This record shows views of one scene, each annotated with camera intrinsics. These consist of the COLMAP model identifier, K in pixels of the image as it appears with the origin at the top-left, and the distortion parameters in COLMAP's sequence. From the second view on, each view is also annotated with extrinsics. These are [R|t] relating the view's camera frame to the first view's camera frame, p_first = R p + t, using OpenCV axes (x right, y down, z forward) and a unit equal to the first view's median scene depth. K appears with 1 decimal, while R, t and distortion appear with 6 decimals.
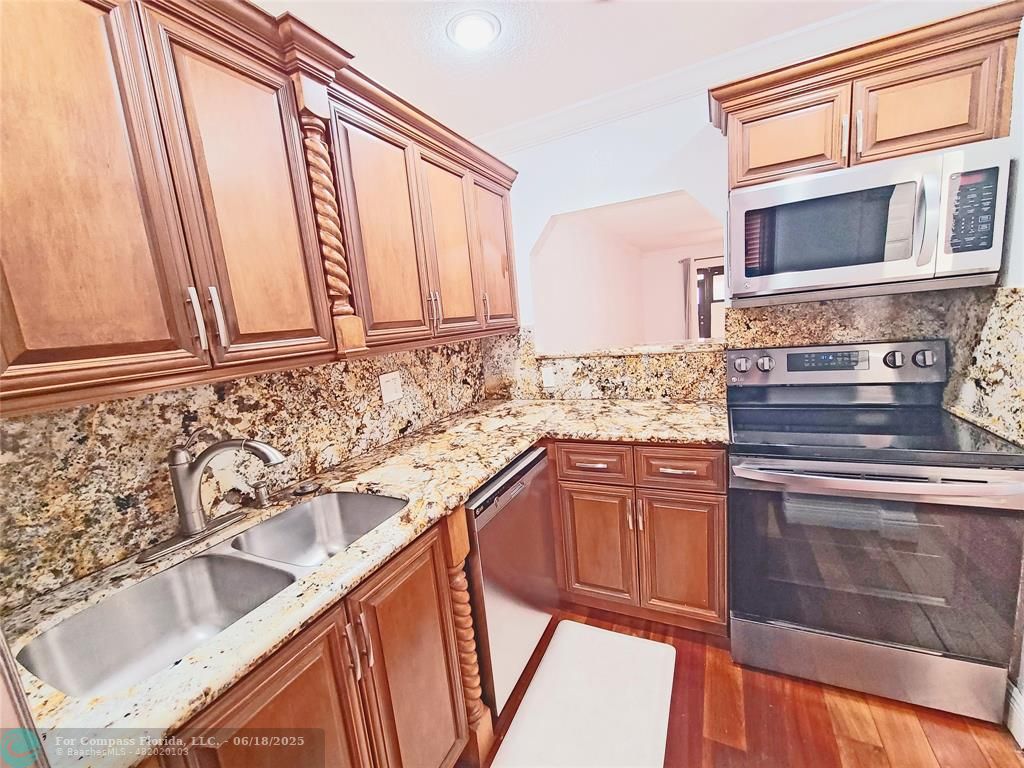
lens RADIAL K [[416.4, 0, 510.8], [0, 416.4, 386.4], [0, 0, 1]] dist [-0.001949, -0.000885]
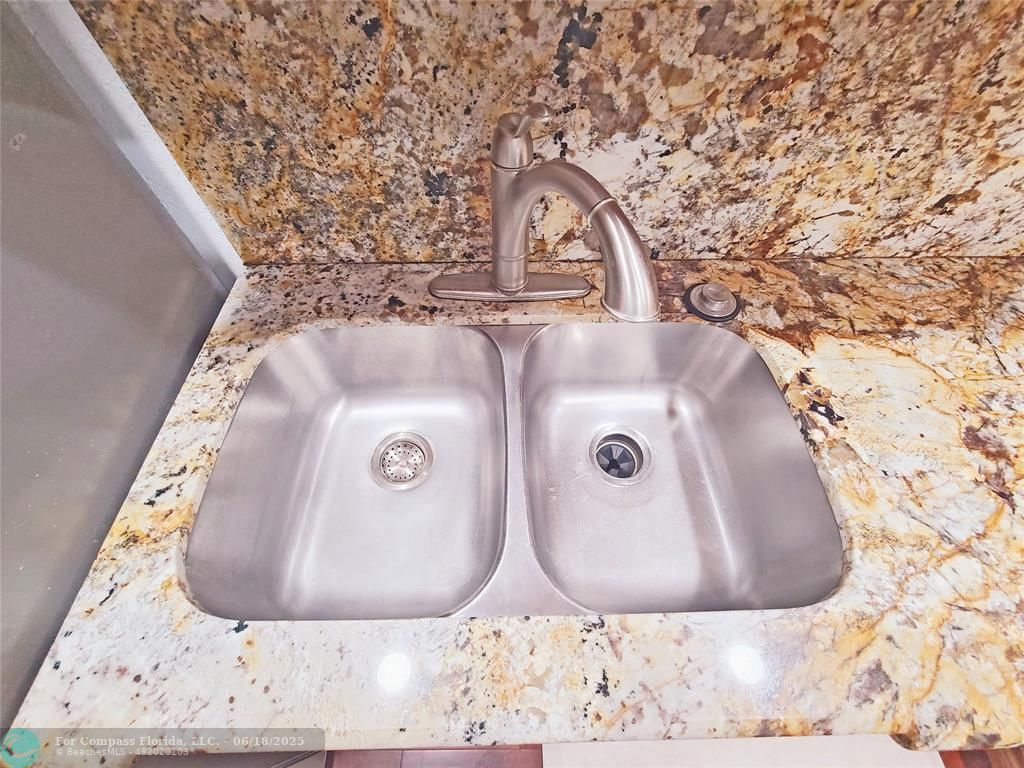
lens RADIAL K [[416.4, 0, 515.4], [0, 416.4, 383.7], [0, 0, 1]] dist [-0.001949, -0.000885]
pose [[0.447978, 0.796193, -0.406685, -0.432099], [-0.189147, 0.528988, 0.827282, -0.069372], [0.873808, -0.293681, 0.387572, 0.796481]]
